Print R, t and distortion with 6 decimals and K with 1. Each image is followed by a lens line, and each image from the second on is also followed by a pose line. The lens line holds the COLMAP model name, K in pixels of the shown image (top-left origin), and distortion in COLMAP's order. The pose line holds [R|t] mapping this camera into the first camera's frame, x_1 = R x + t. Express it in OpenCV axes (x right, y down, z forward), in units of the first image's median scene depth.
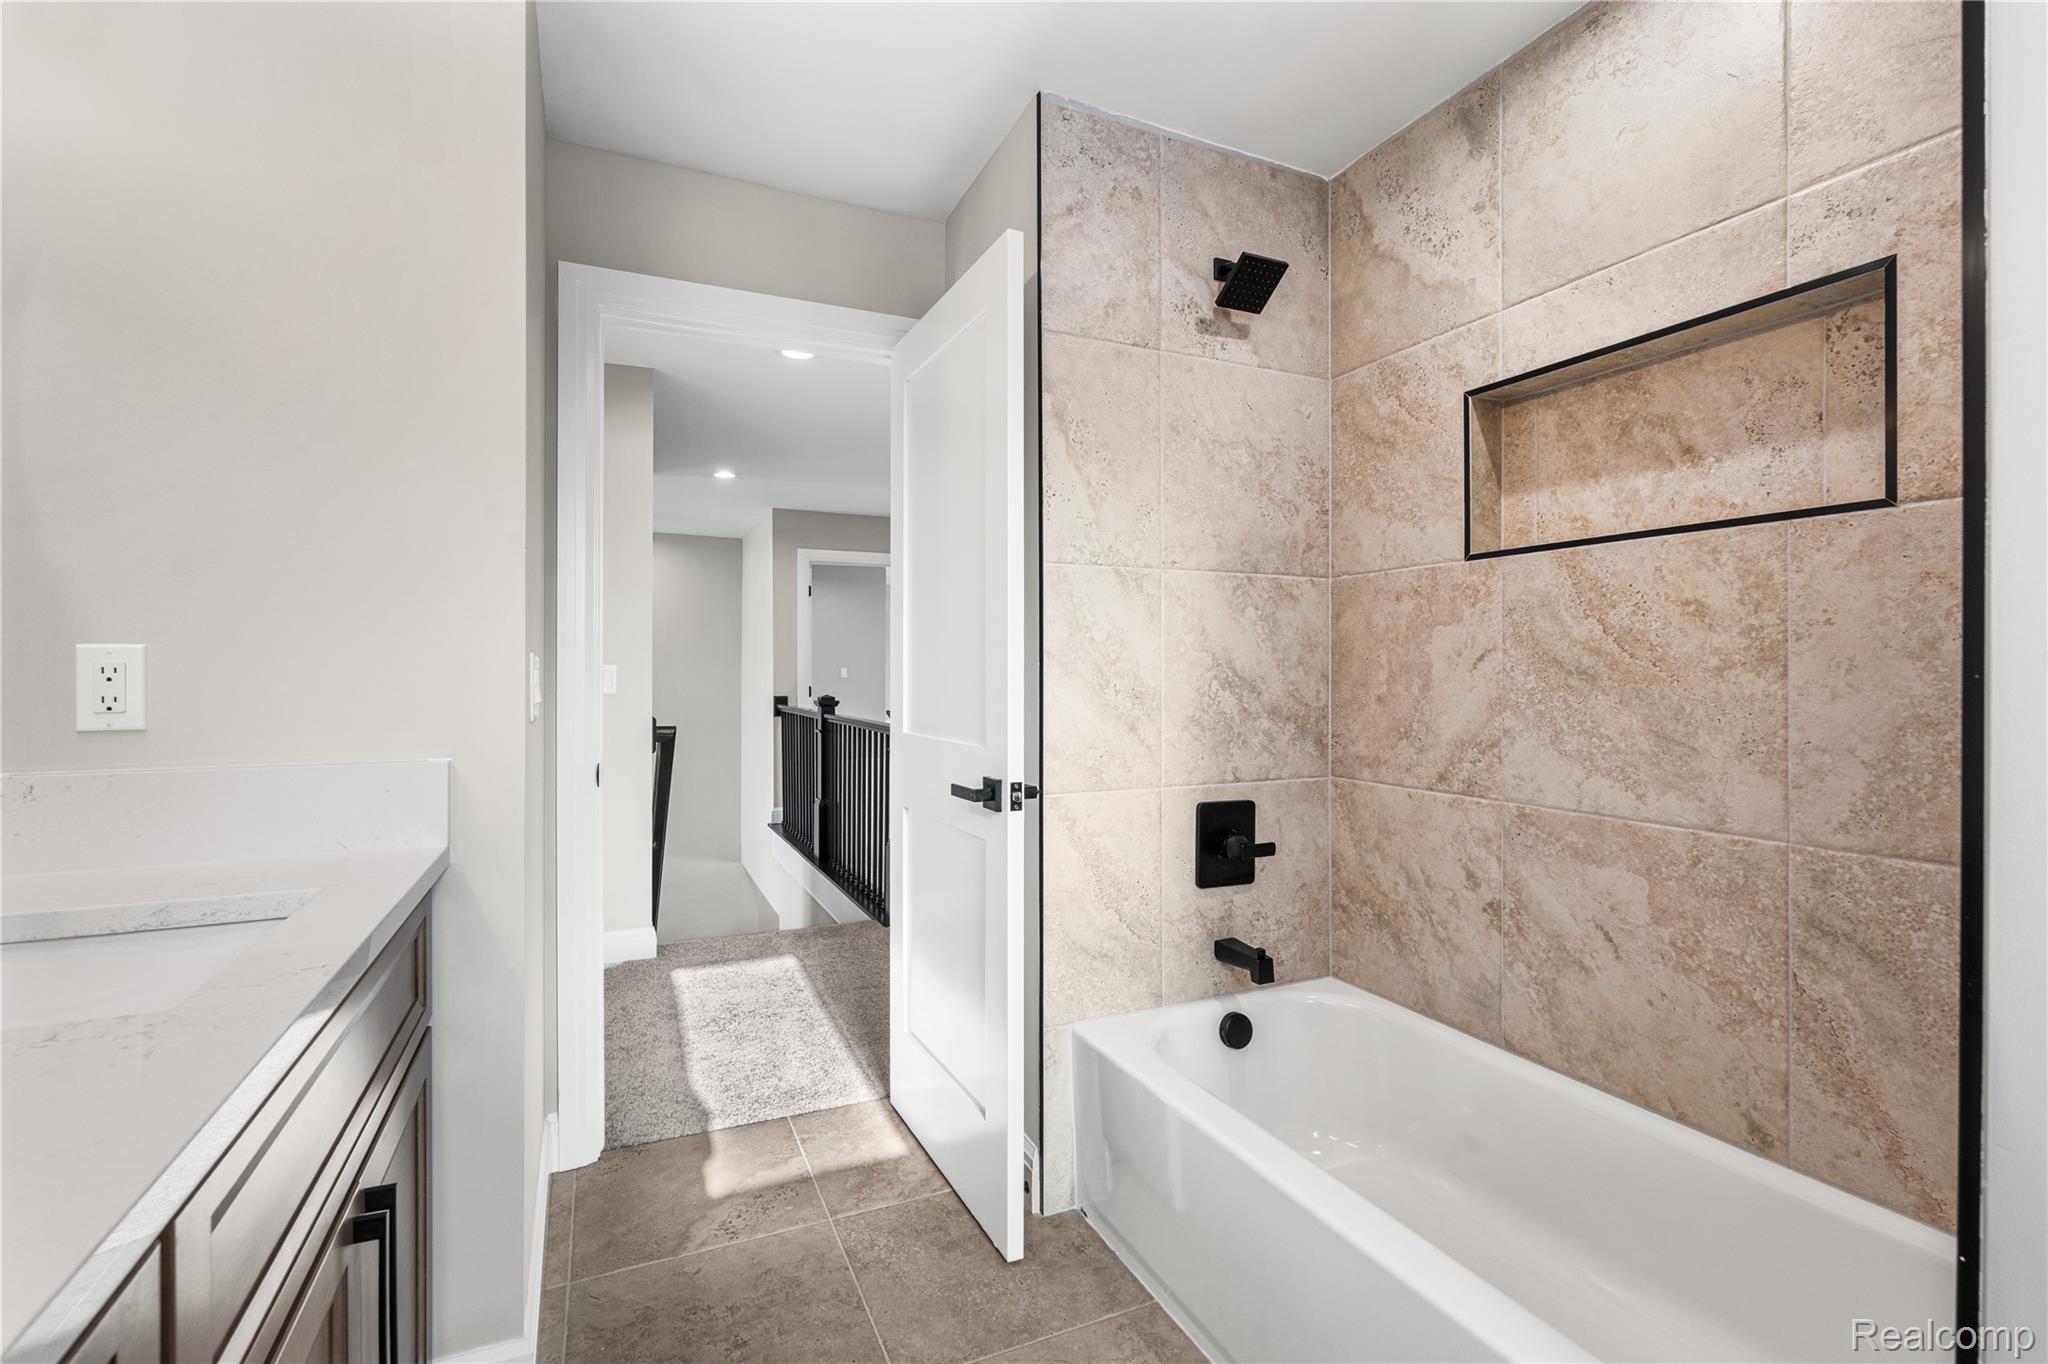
lens RADIAL K [[908.2, 0, 1019.7], [0, 908.2, 666.5], [0, 0, 1]] dist [-0.001655, -0.000213]
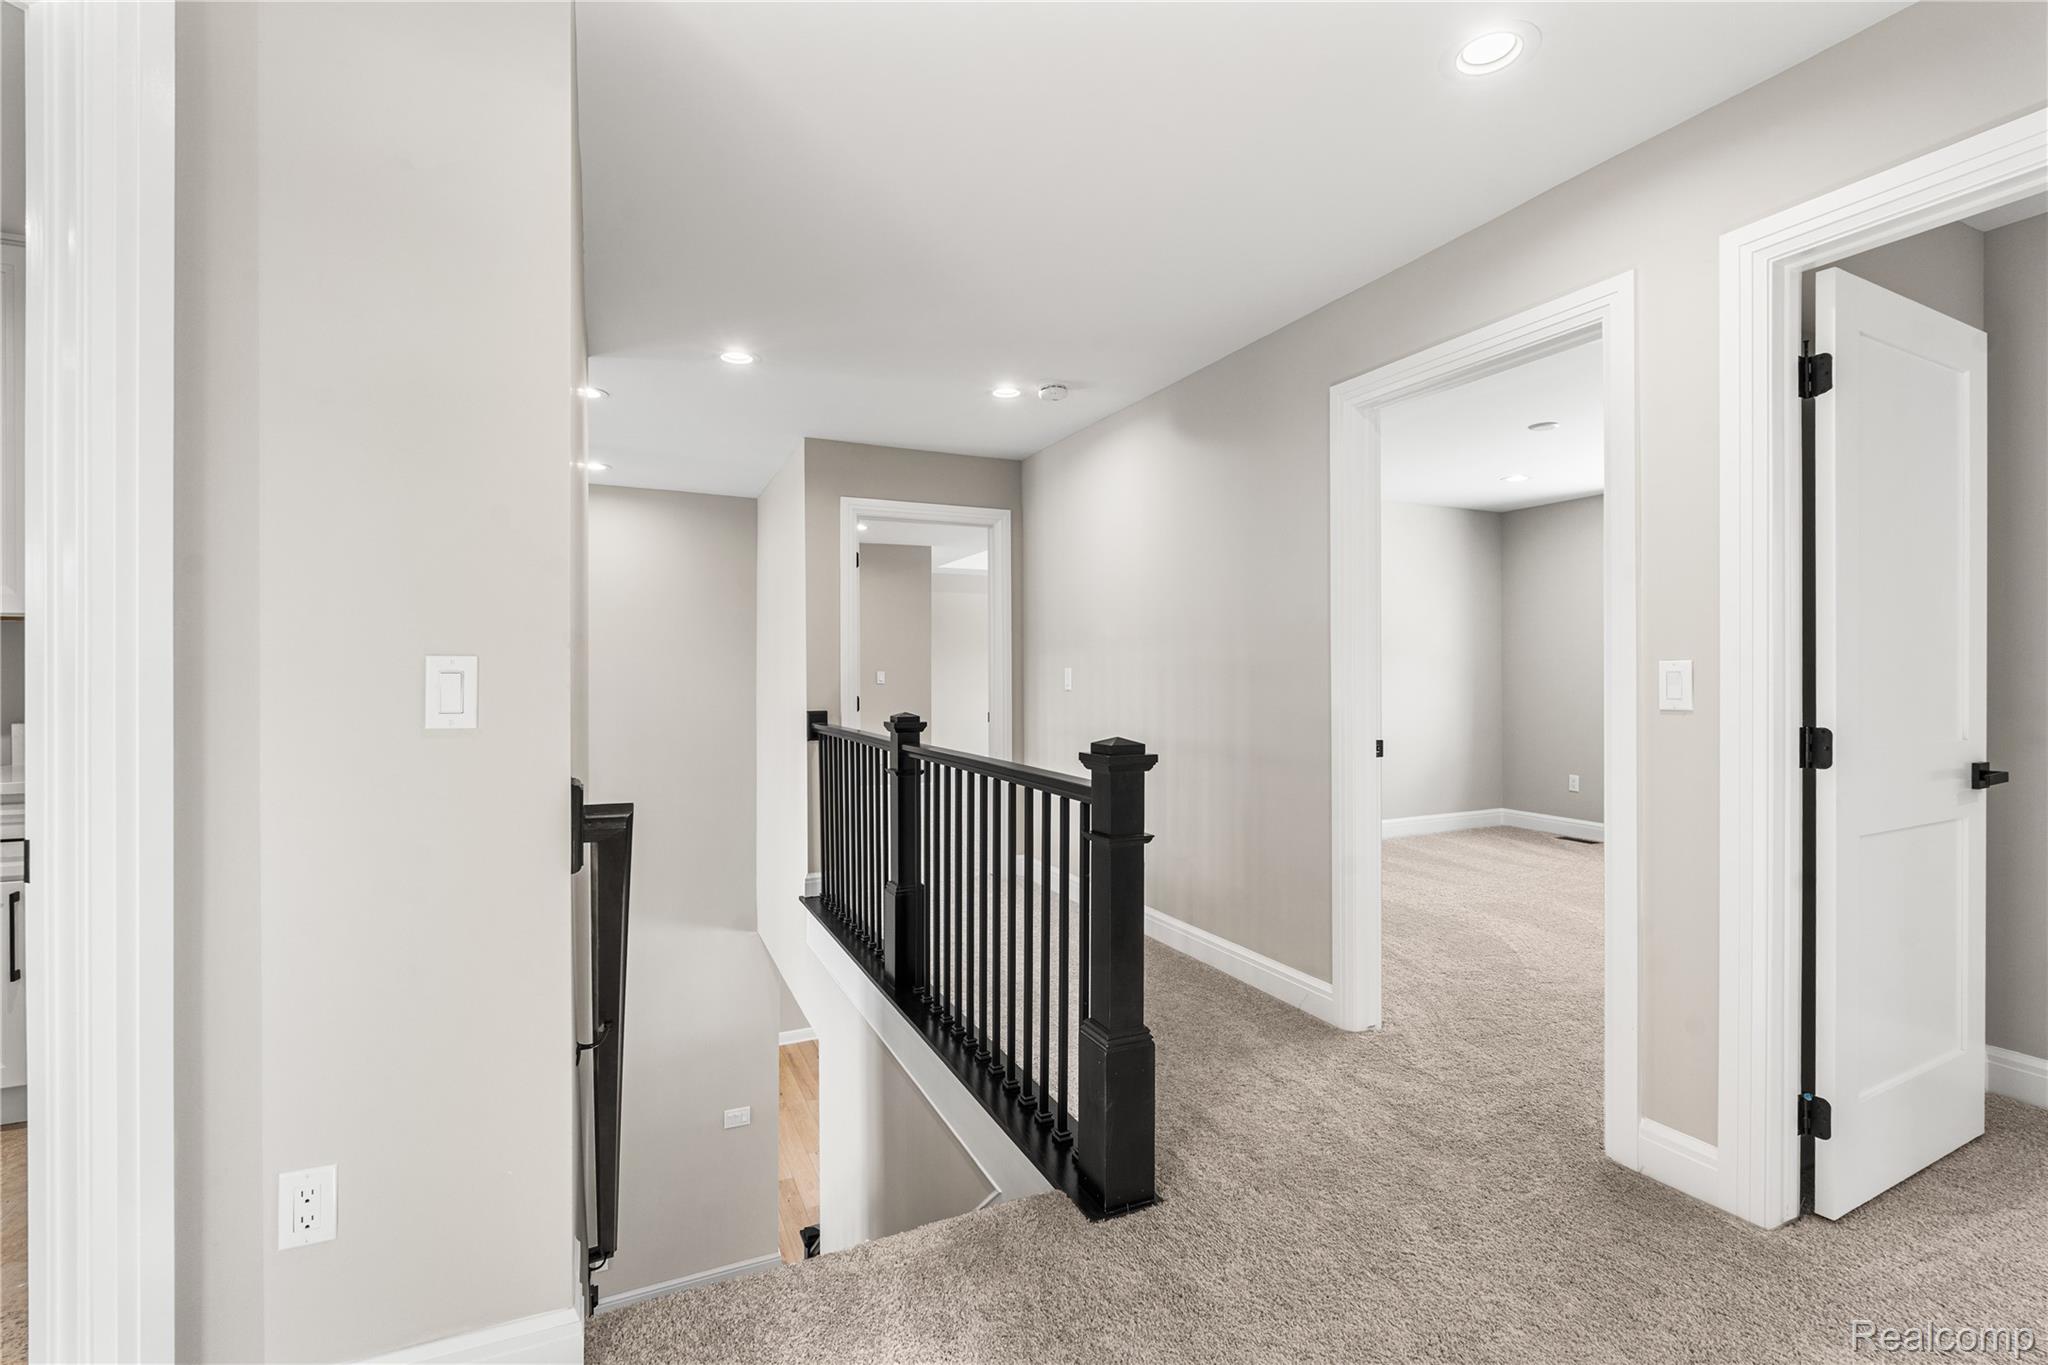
lens RADIAL K [[908.2, 0, 1019.7], [0, 908.2, 667.0], [0, 0, 1]] dist [-0.001655, -0.000213]
pose [[0.999970, -0.004899, -0.005962, -0.106609], [0.004873, 0.999978, -0.004400, 0.002963], [0.005984, 0.004371, 0.999973, 0.315187]]
